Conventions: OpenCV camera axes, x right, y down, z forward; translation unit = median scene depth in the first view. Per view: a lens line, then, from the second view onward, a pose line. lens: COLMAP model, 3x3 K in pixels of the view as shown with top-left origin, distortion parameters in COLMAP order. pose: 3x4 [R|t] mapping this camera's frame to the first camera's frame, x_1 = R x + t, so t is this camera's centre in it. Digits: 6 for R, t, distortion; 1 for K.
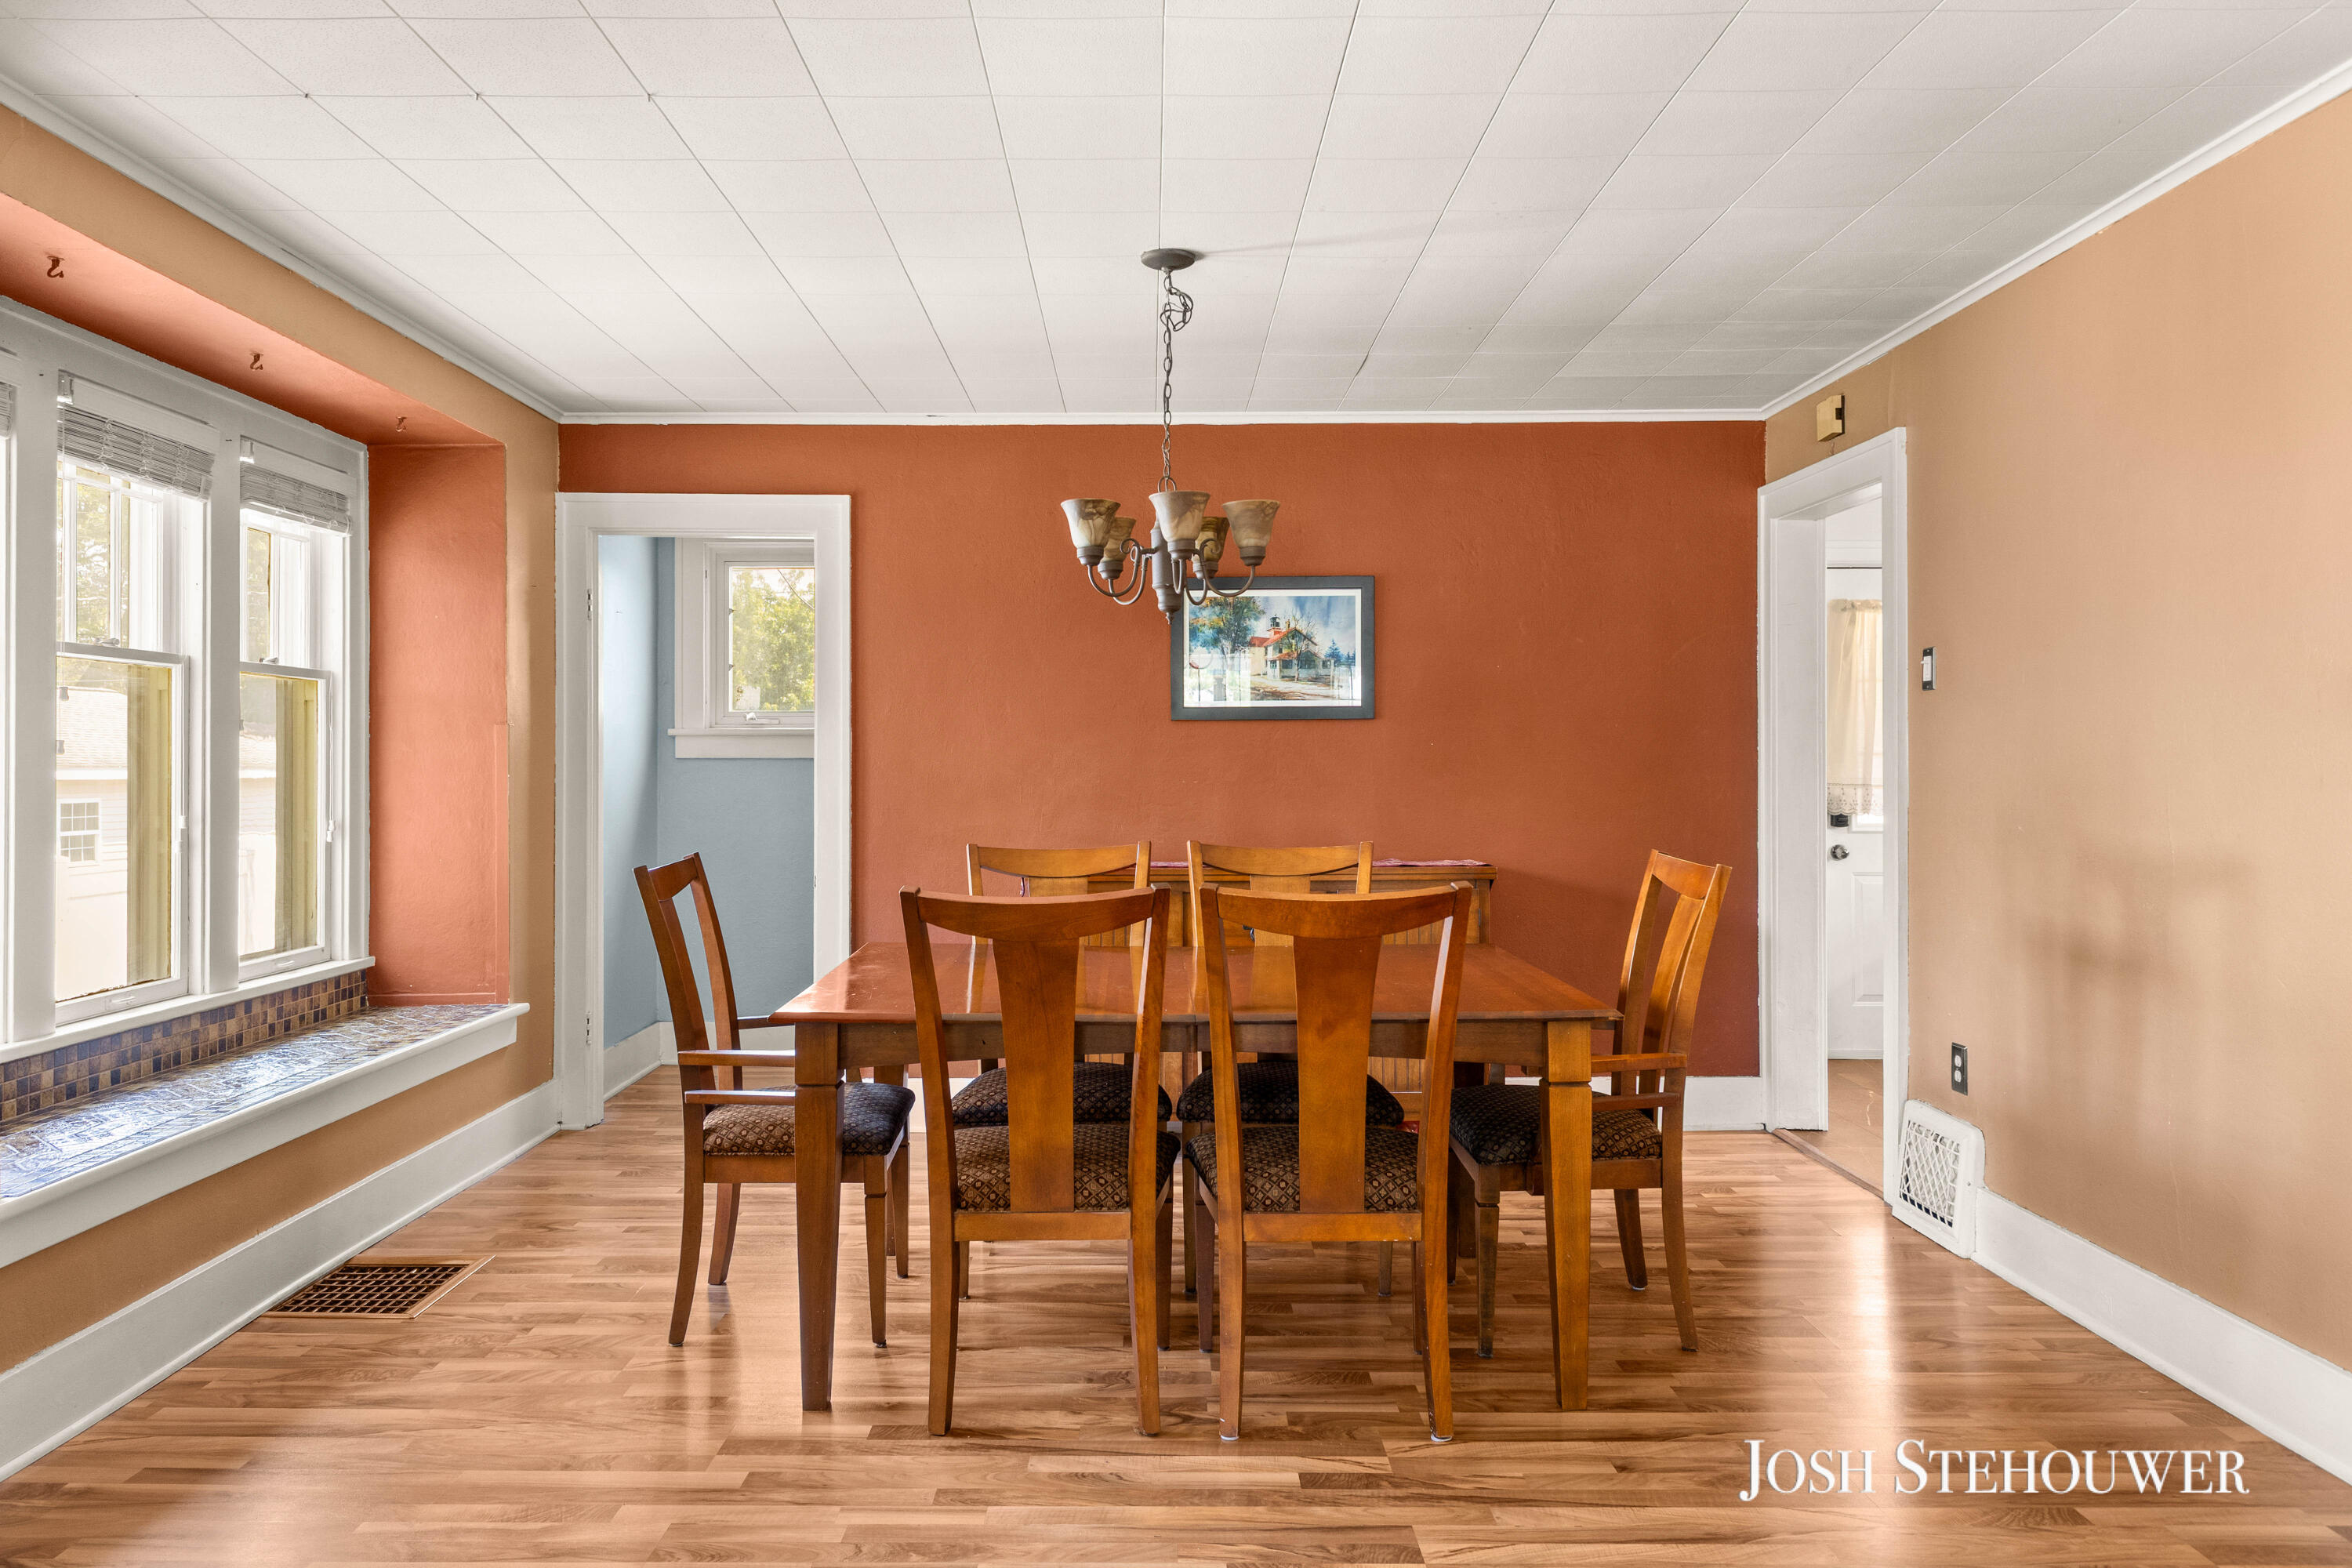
lens RADIAL K [[1670.0, 0, 1138.0], [0, 1670.0, 732.1], [0, 0, 1]] dist [0.018626, -0.001258]
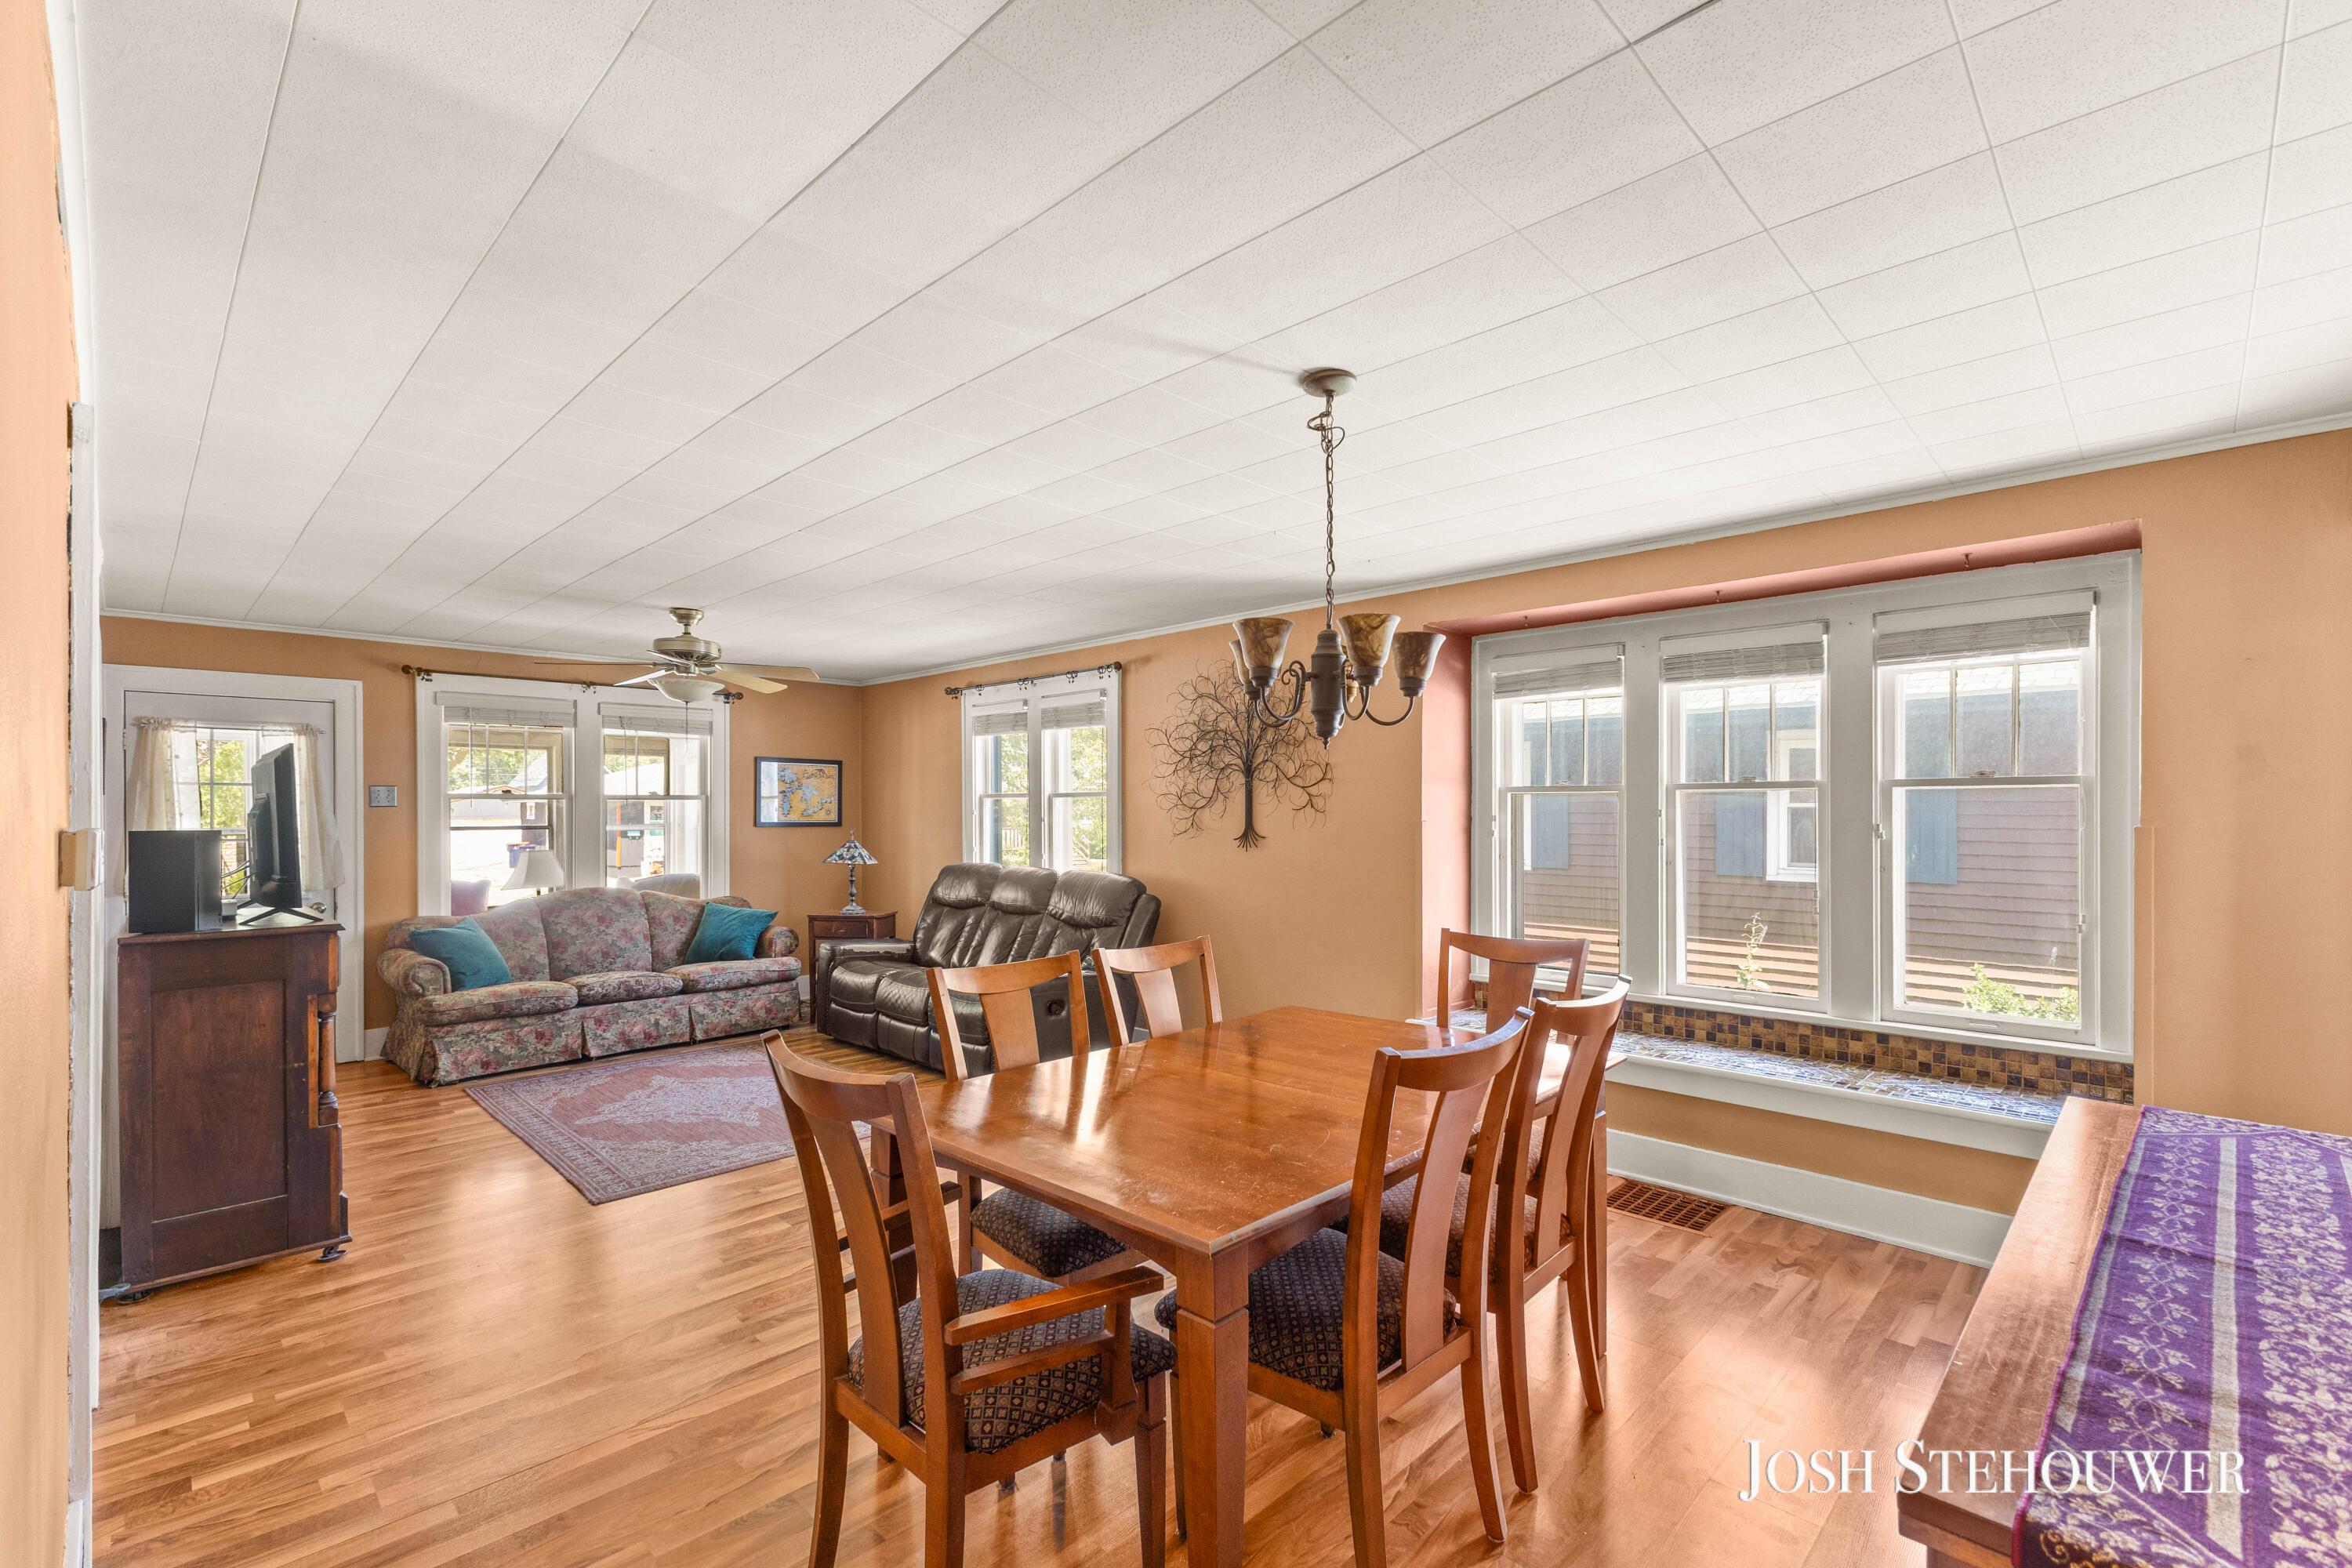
lens RADIAL K [[1025.3, 0, 1180.9], [0, 1025.3, 808.8], [0, 0, 1]] dist [0.008673, -0.000239]
pose [[-0.692517, 0.000801, -0.721401, 0.424844], [0.017942, 0.999709, -0.016114, -0.016285], [0.721178, -0.024103, -0.692330, 1.094453]]
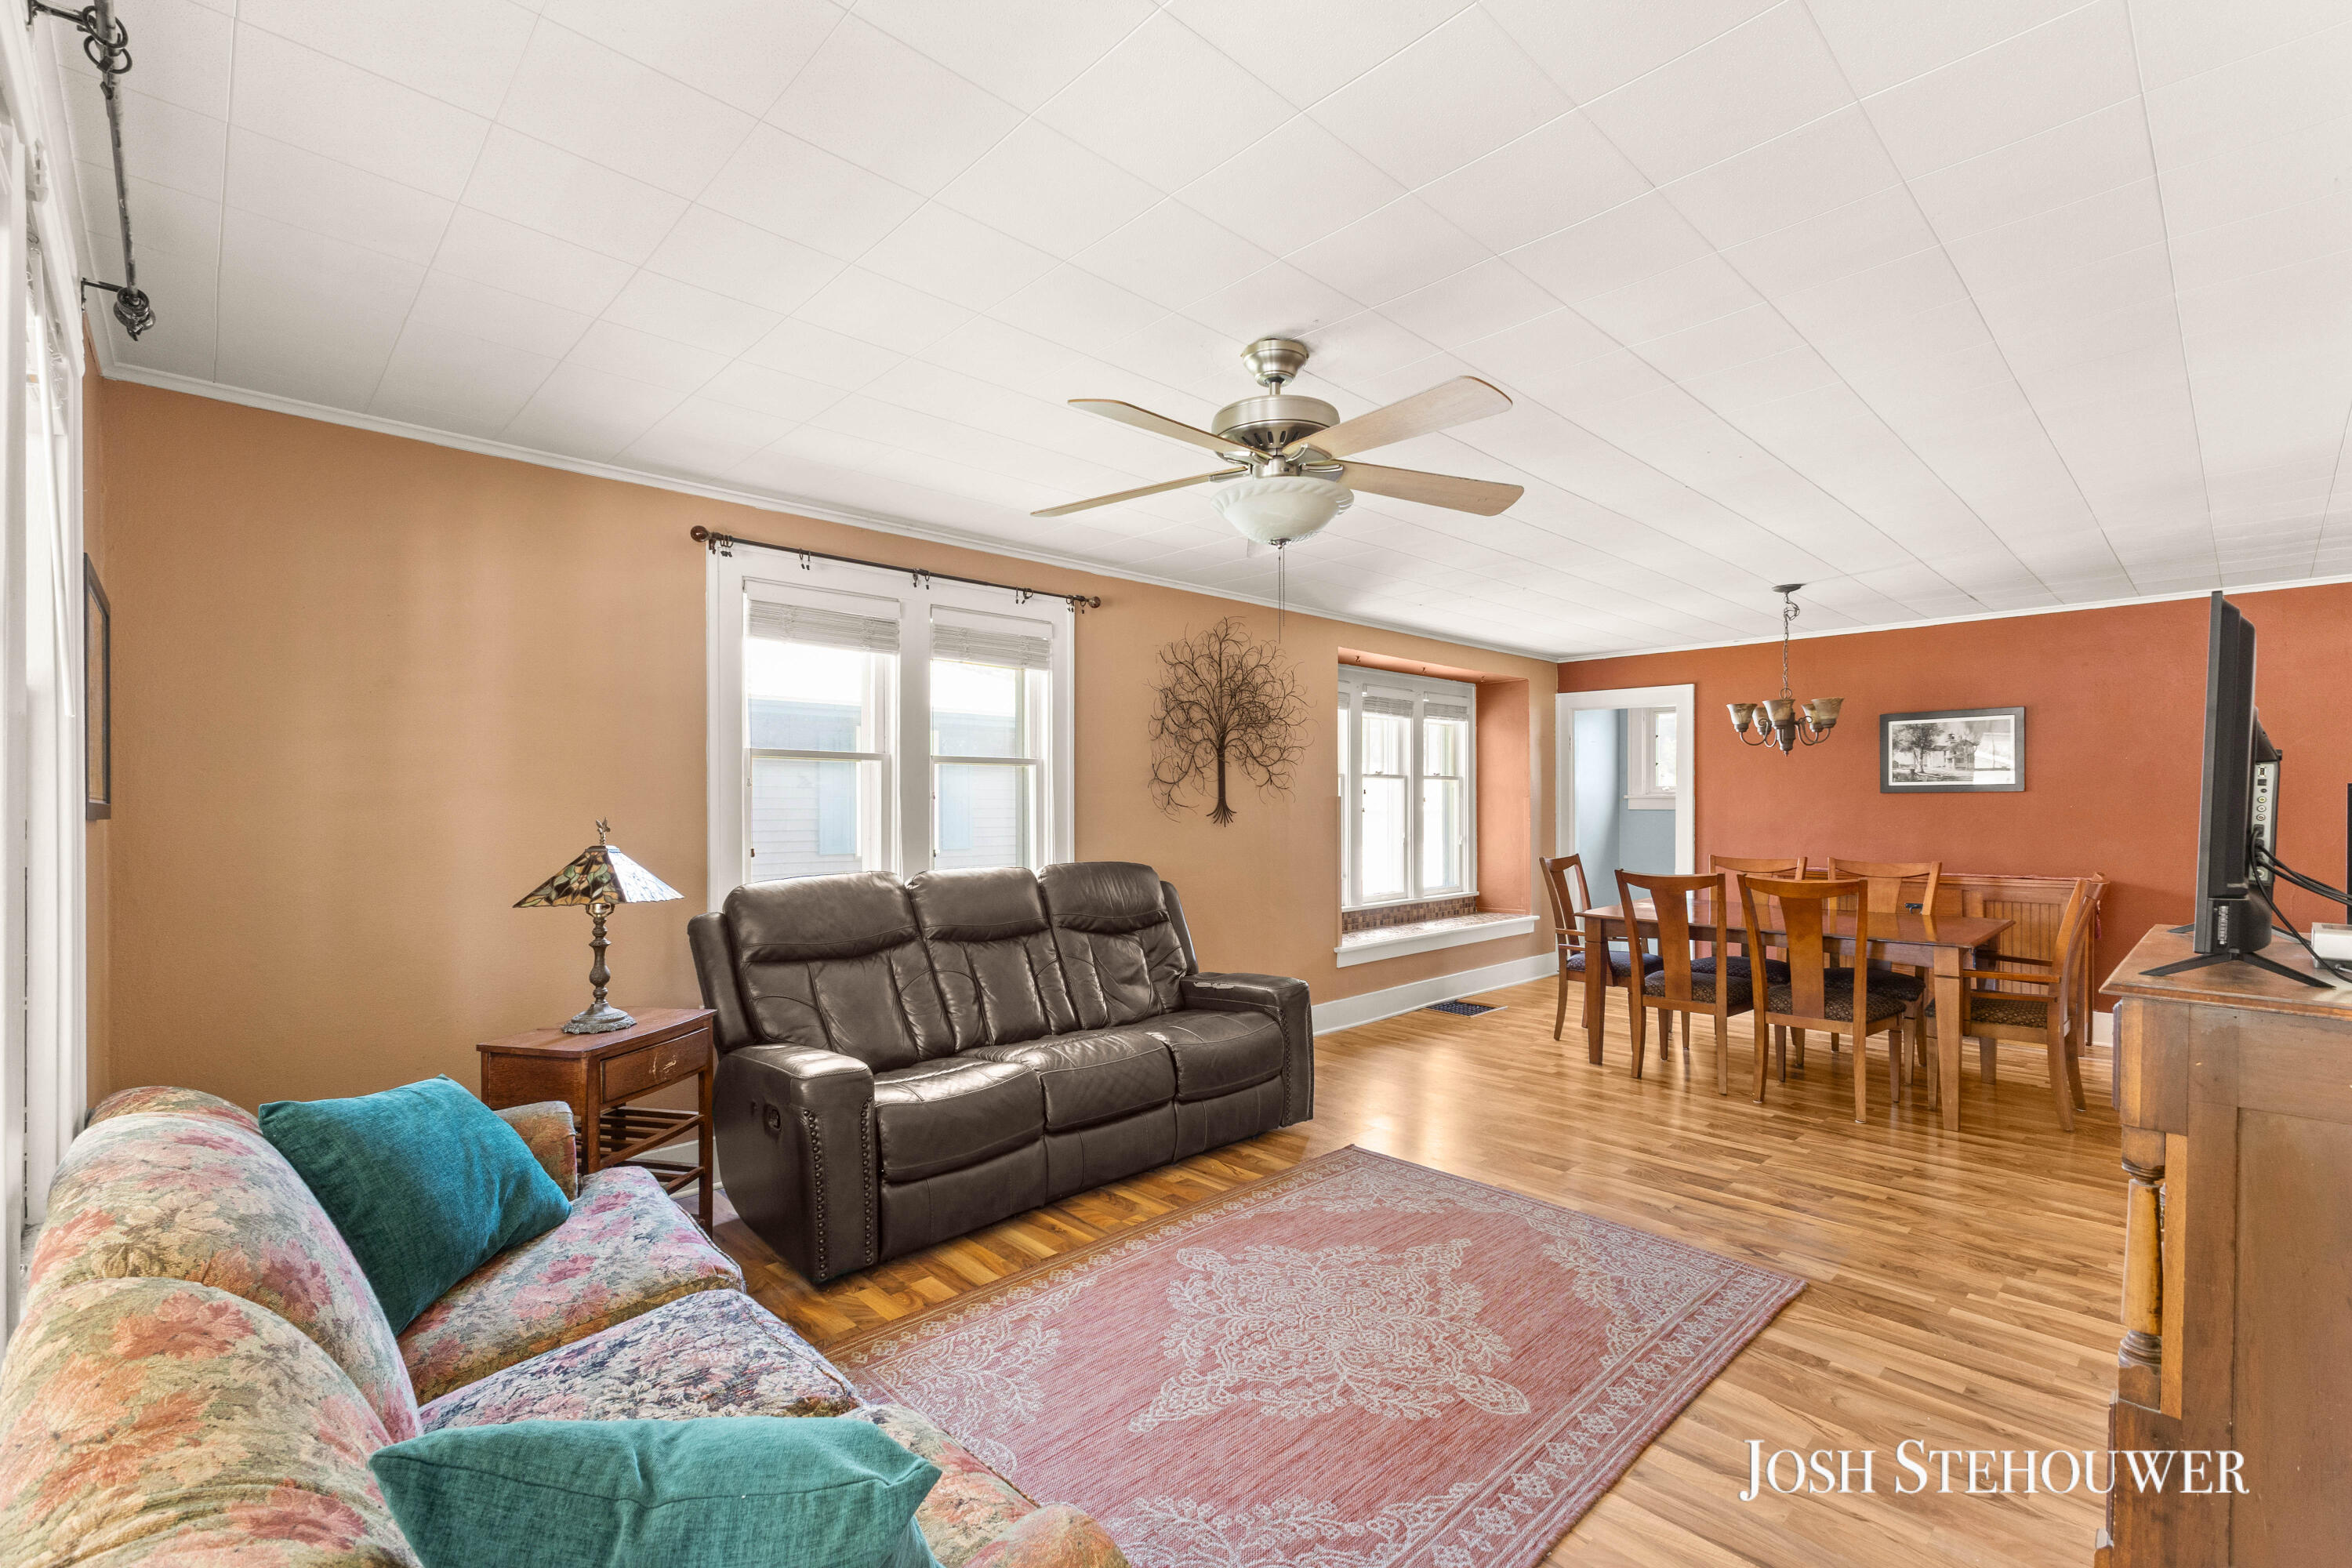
lens RADIAL K [[1025.3, 0, 1169.0], [0, 1025.3, 804.3], [0, 0, 1]] dist [0.008673, -0.000239]
pose [[0.693812, 0.002058, -0.720154, 0.344939], [0.016177, 0.999699, 0.018442, -0.032941], [0.719975, -0.024445, 0.693569, -0.410951]]
